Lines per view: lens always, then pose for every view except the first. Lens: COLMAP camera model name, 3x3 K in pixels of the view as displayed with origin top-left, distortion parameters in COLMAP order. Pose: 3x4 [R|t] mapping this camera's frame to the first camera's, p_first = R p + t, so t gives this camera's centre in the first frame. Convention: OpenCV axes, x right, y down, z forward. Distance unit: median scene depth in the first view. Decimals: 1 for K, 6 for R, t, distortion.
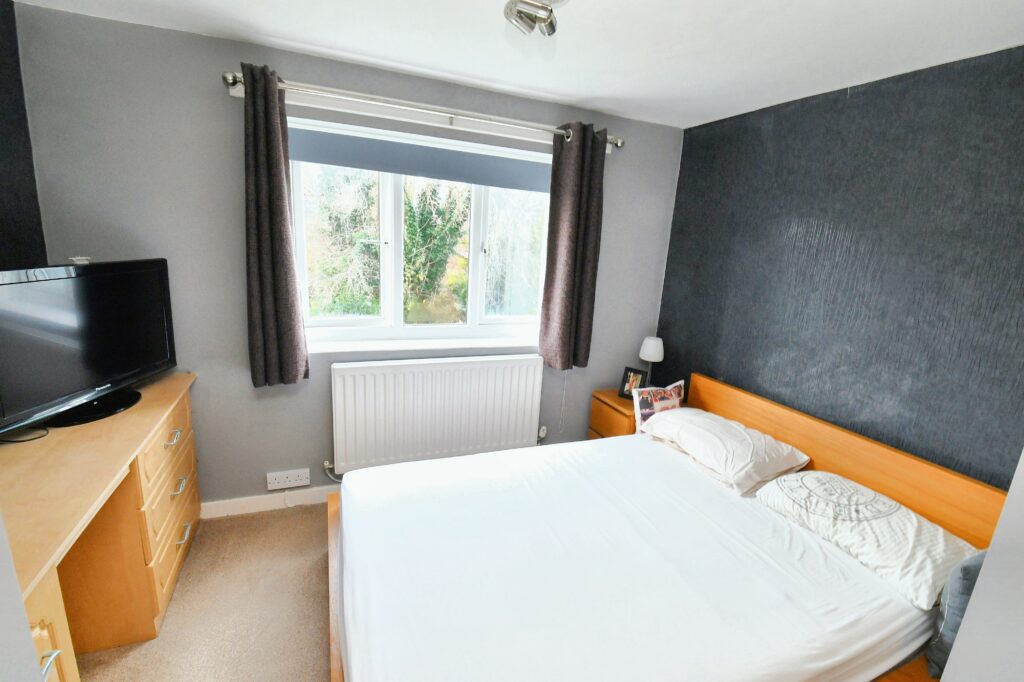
lens RADIAL K [[452.2, 0, 514.8], [0, 452.2, 342.7], [0, 0, 1]] dist [0.022851, -0.024633]
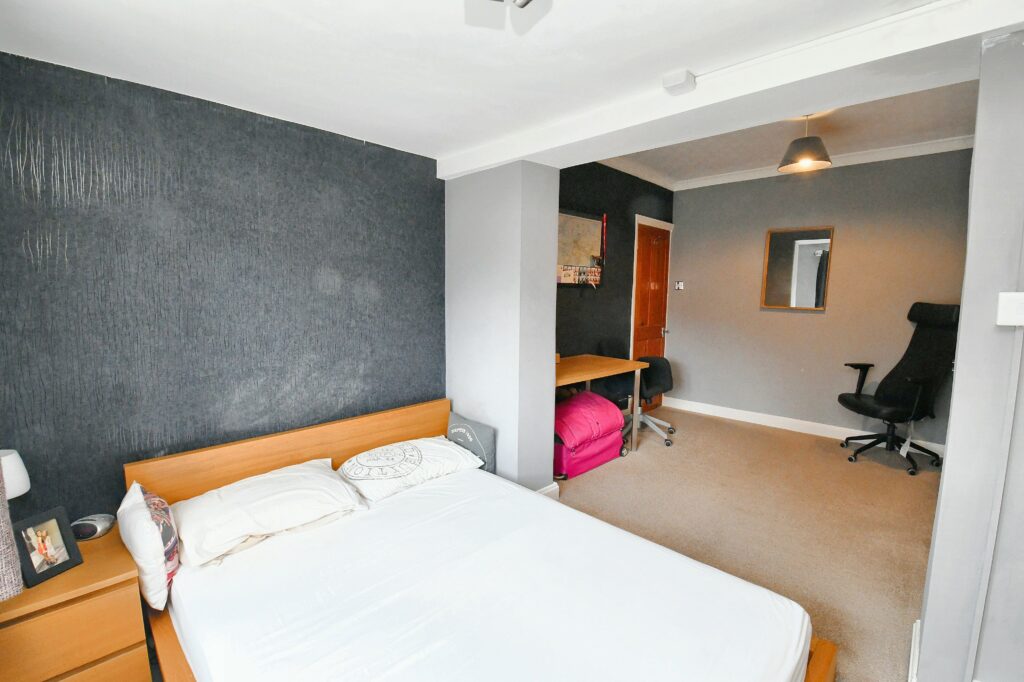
lens RADIAL K [[452.2, 0, 514.8], [0, 452.2, 342.7], [0, 0, 1]] dist [0.022851, -0.024633]
pose [[-0.381656, -0.167990, 0.908910, -0.485075], [0.177585, 0.951698, 0.250467, -0.214300], [-0.907085, 0.257001, -0.333389, 0.901193]]
